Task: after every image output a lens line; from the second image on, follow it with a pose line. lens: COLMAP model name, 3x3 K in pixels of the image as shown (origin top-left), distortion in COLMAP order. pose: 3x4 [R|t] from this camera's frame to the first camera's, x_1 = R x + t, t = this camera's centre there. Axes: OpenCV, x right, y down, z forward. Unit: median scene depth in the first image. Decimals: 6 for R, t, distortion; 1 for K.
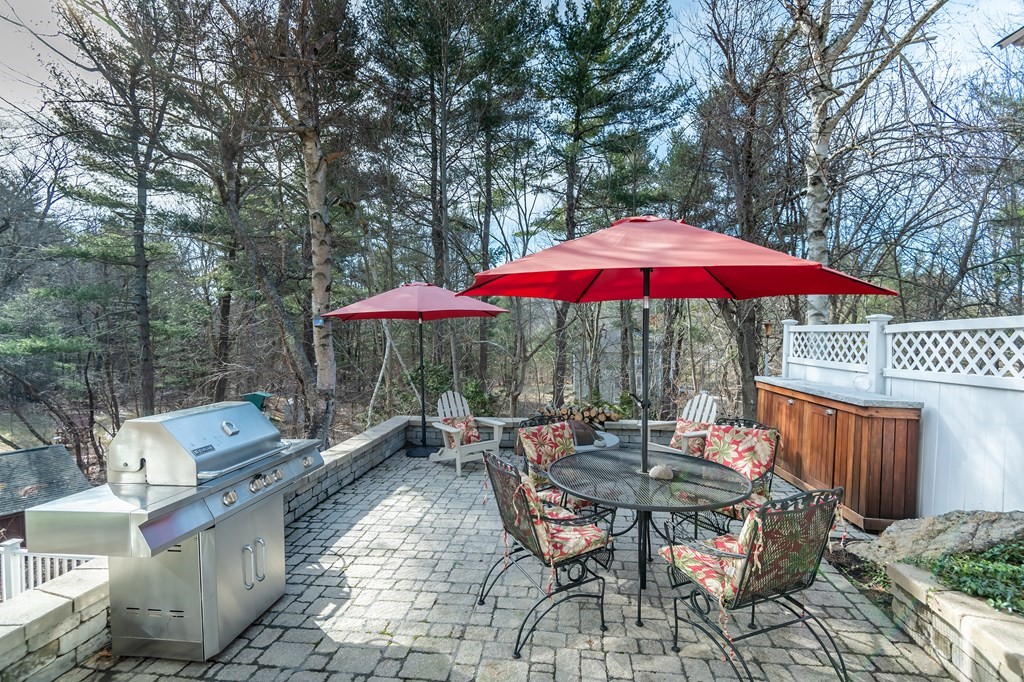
lens RADIAL K [[468.2, 0, 513.2], [0, 468.2, 338.3], [0, 0, 1]] dist [0.006302, -0.007893]
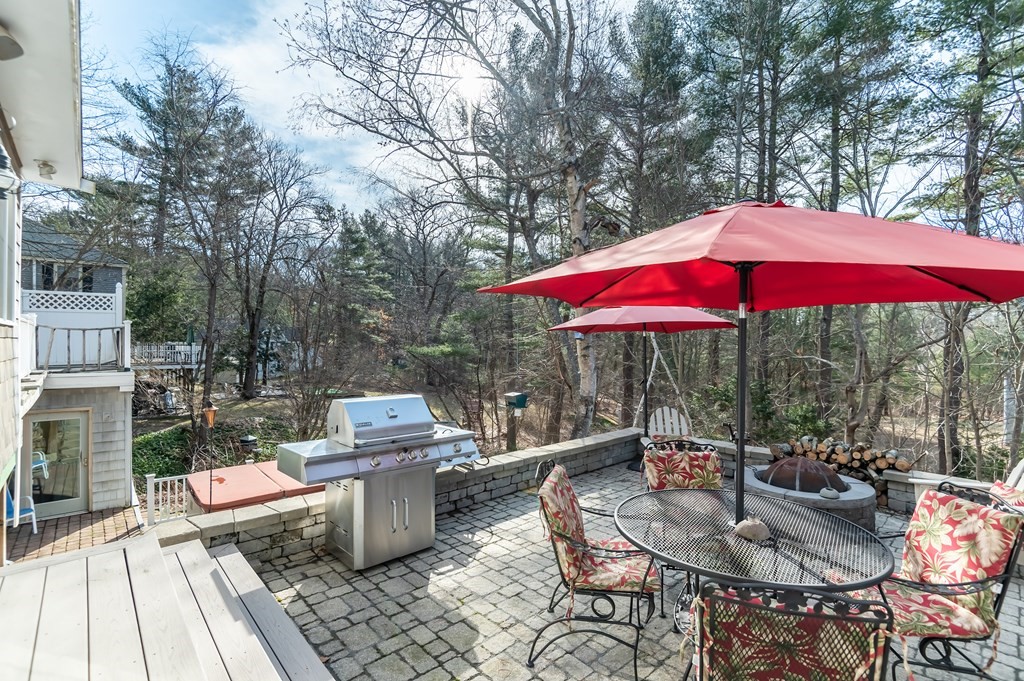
lens RADIAL K [[468.2, 0, 521.2], [0, 468.2, 337.3], [0, 0, 1]] dist [0.006302, -0.007893]
pose [[0.768027, -0.000676, -0.640417, 0.191580], [-0.017101, 0.999621, -0.021565, -0.002857], [0.640189, 0.027514, 0.767725, 0.056131]]
